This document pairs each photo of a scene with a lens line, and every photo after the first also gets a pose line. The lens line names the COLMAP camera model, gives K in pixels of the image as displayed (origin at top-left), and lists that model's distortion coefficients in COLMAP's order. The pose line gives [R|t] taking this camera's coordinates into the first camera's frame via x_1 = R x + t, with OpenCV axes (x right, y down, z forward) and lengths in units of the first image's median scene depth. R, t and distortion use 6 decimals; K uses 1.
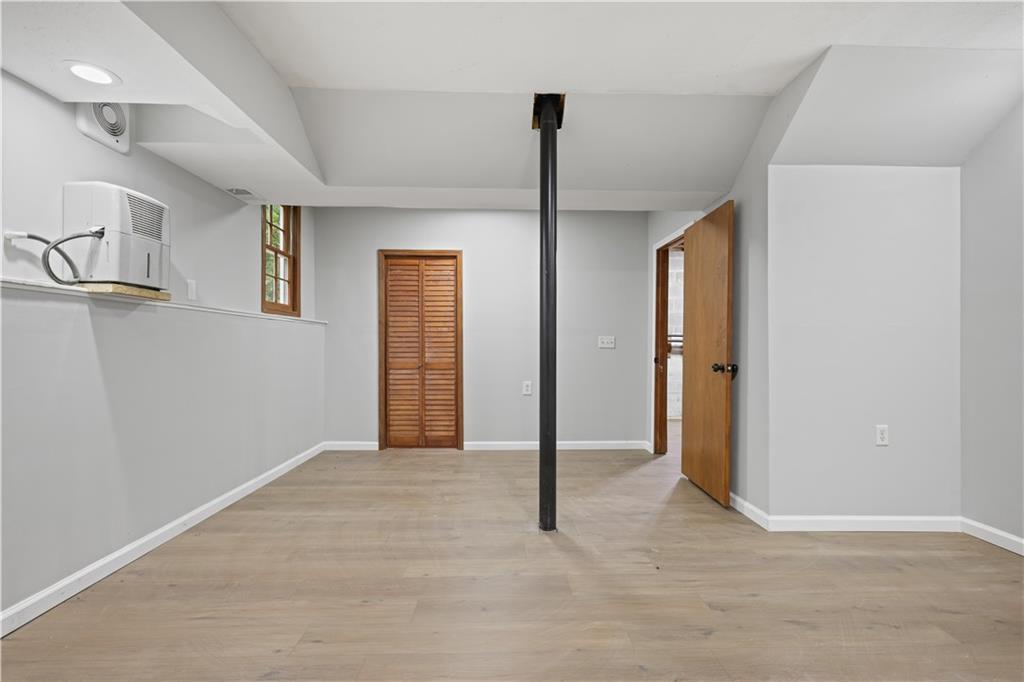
lens RADIAL K [[460.1, 0, 512.0], [0, 460.1, 341.0], [0, 0, 1]] dist [0.001043, -0.000124]
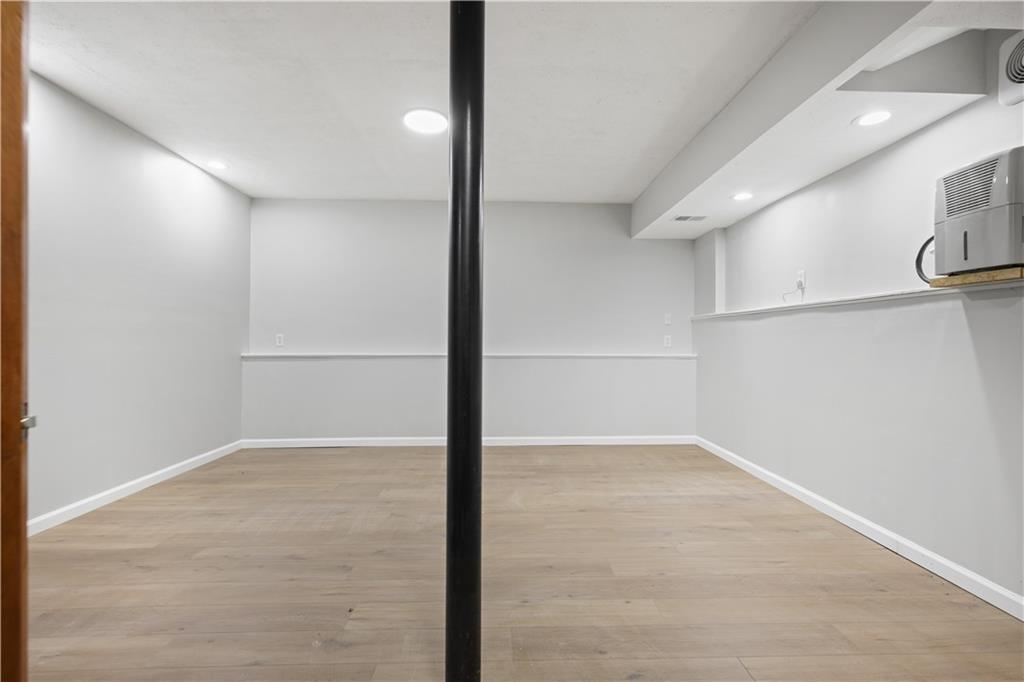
lens RADIAL K [[460.1, 0, 512.0], [0, 460.1, 341.0], [0, 0, 1]] dist [0.001043, -0.000124]
pose [[-0.999971, -0.007328, -0.001884, 0.039851], [-0.007319, 0.999961, -0.004885, 0.021044], [0.001920, -0.004871, -0.999986, 1.960819]]
